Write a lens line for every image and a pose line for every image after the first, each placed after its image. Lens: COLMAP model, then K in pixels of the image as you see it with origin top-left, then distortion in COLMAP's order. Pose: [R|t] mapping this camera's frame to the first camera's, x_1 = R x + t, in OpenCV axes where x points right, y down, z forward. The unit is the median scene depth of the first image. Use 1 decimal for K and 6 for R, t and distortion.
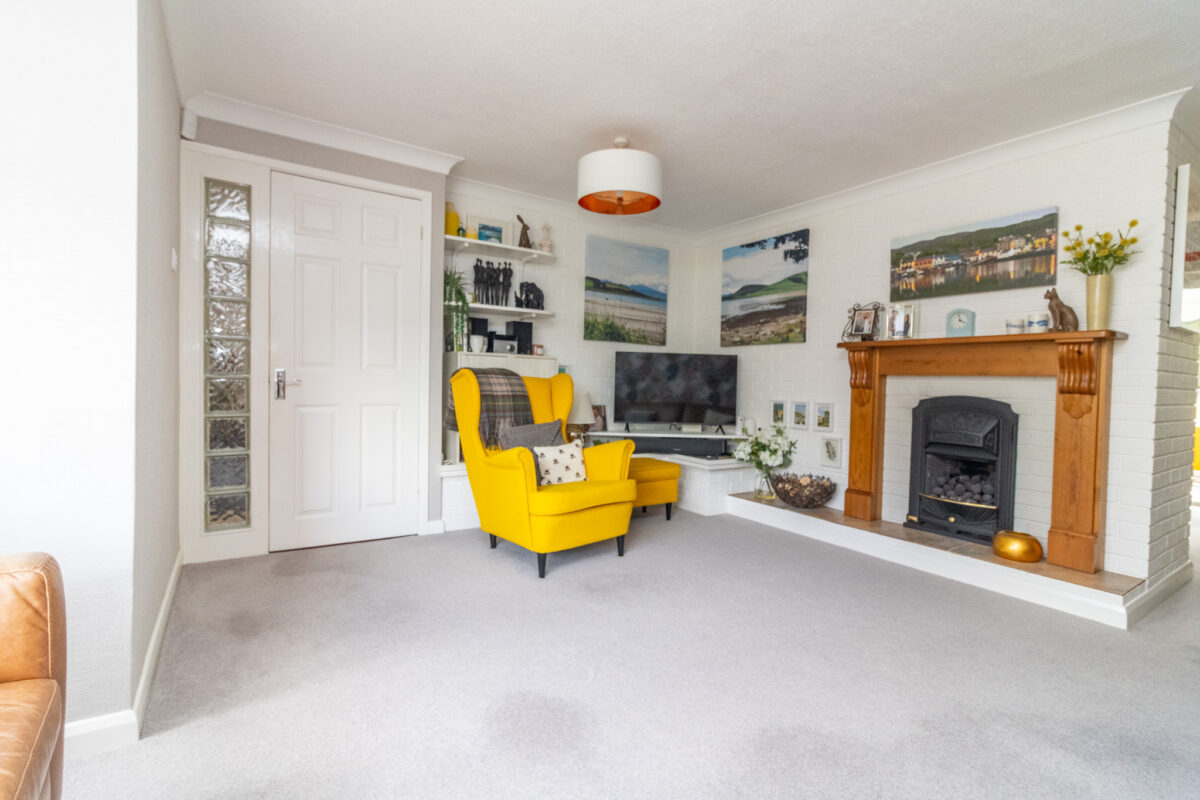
lens RADIAL K [[556.5, 0, 606.1], [0, 556.5, 392.8], [0, 0, 1]] dist [0.003184, 0.000188]
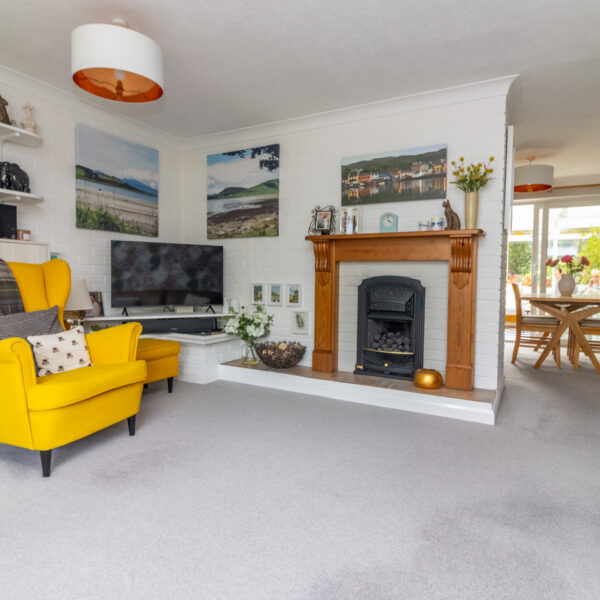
lens RADIAL K [[429.1, 0, 304.7], [0, 429.1, 294.2], [0, 0, 1]] dist [0.004382, 0.004320]
pose [[0.888888, -0.033382, 0.456907, -0.040570], [0.021022, 0.999263, 0.032110, 0.012182], [-0.457642, -0.018937, 0.888935, 0.138214]]
